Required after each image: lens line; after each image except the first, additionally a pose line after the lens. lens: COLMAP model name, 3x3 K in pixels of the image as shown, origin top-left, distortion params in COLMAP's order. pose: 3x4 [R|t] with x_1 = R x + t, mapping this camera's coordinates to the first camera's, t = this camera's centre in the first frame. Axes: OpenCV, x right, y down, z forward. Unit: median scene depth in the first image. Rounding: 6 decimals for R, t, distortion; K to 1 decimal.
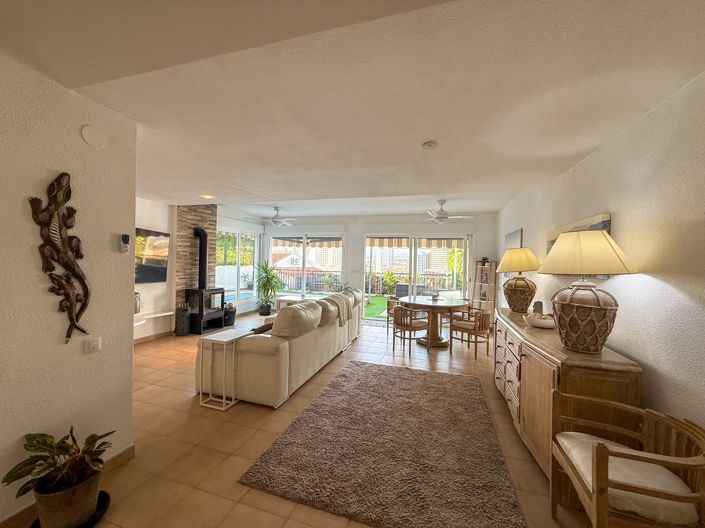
lens RADIAL K [[279.6, 0, 351.2], [0, 279.6, 261.2], [0, 0, 1]] dist [-0.000086, -0.000203]
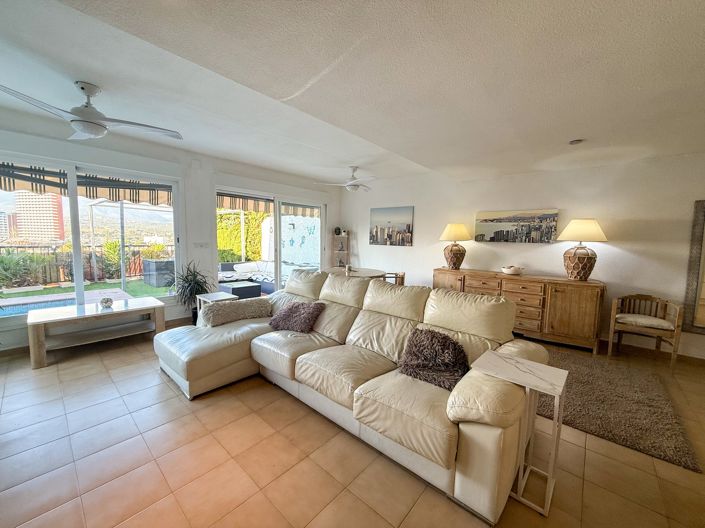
lens RADIAL K [[279.6, 0, 351.8], [0, 279.6, 269.1], [0, 0, 1]] dist [-0.000086, -0.000203]
pose [[0.406936, -0.120186, 0.905516, -0.515695], [-0.013519, 0.990406, 0.137529, -0.002801], [-0.913357, -0.068207, 0.401407, 0.526073]]
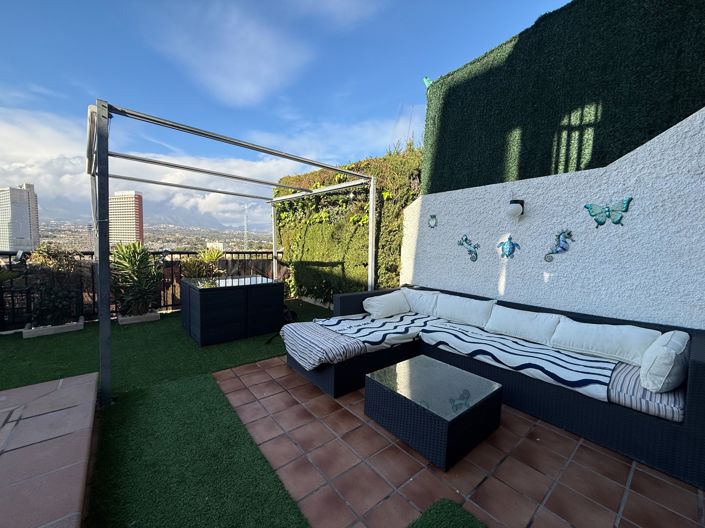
lens RADIAL K [[279.6, 0, 350.7], [0, 279.6, 265.2], [0, 0, 1]] dist [-0.000086, -0.000203]
pose [[0.551036, -0.077746, 0.830852, -0.008297], [-0.013249, 0.994710, 0.101866, 0.041151], [-0.834376, -0.067140, 0.547091, 1.315897]]
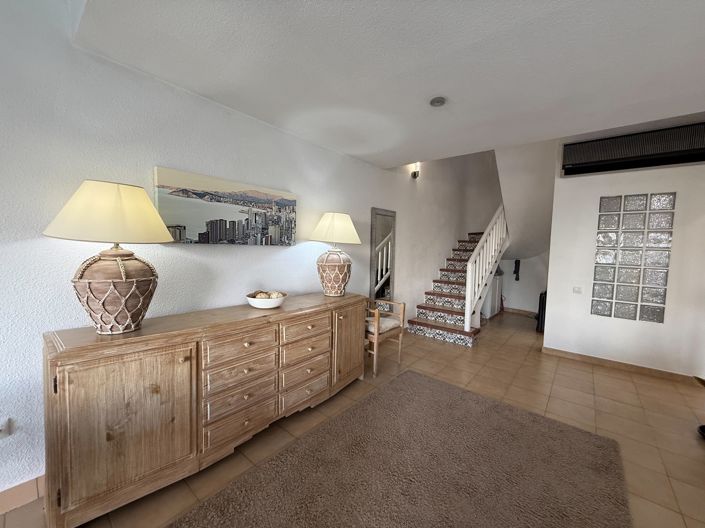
lens RADIAL K [[279.6, 0, 351.2], [0, 279.6, 264.9], [0, 0, 1]] dist [-0.000086, -0.000203]
pose [[-0.920299, -0.085424, 0.381777, 0.057141], [-0.059234, 0.995045, 0.079856, 0.011305], [-0.386706, 0.050877, -0.920798, 0.733172]]
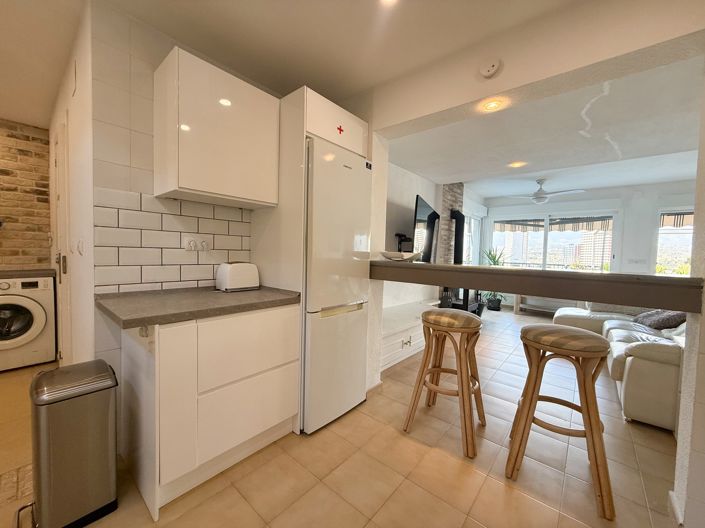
lens RADIAL K [[279.6, 0, 352.3], [0, 279.6, 264.5], [0, 0, 1]] dist [-0.000086, -0.000203]
pose [[0.917872, 0.020830, -0.396330, -0.460887], [-0.006130, 0.999247, 0.038321, 0.024472], [0.396829, -0.032744, 0.917308, 0.037941]]
